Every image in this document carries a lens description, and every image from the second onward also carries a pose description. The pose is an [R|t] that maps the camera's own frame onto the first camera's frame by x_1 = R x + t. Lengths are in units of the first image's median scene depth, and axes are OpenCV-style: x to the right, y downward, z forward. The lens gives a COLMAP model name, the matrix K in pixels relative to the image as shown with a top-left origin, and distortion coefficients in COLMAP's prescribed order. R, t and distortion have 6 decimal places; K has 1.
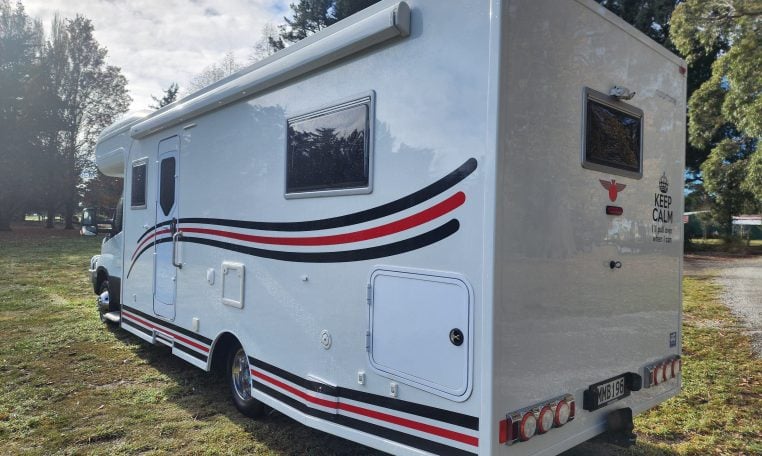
lens RADIAL K [[494.5, 0, 356.3], [0, 494.5, 227.7], [0, 0, 1]] dist [0.067109, -0.001529]
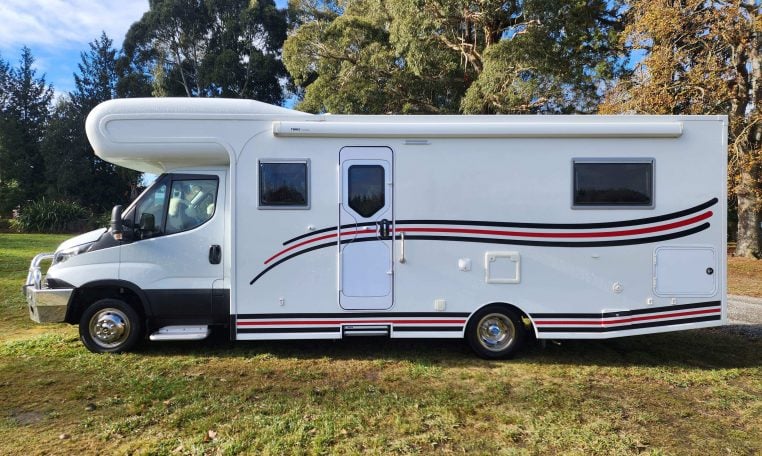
lens RADIAL K [[494.5, 0, 356.3], [0, 494.5, 227.7], [0, 0, 1]] dist [0.067109, -0.001529]
pose [[0.631826, -0.024729, 0.774716, -1.498137], [0.005896, 0.999615, 0.027099, -0.037022], [-0.775088, -0.012554, 0.631728, 0.407692]]
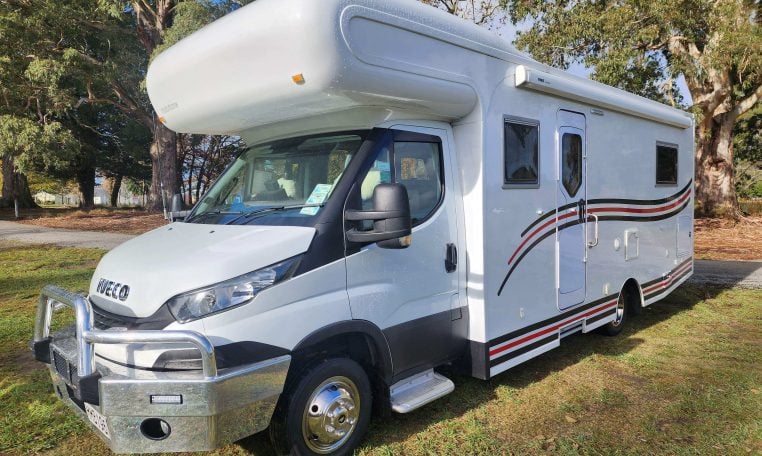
lens RADIAL K [[494.5, 0, 356.3], [0, 494.5, 227.7], [0, 0, 1]] dist [0.067109, -0.001529]
pose [[-0.043984, -0.070853, 0.996517, -1.566890], [0.018644, 0.997250, 0.071728, -0.050252], [-0.998858, 0.021734, -0.042542, 1.750068]]
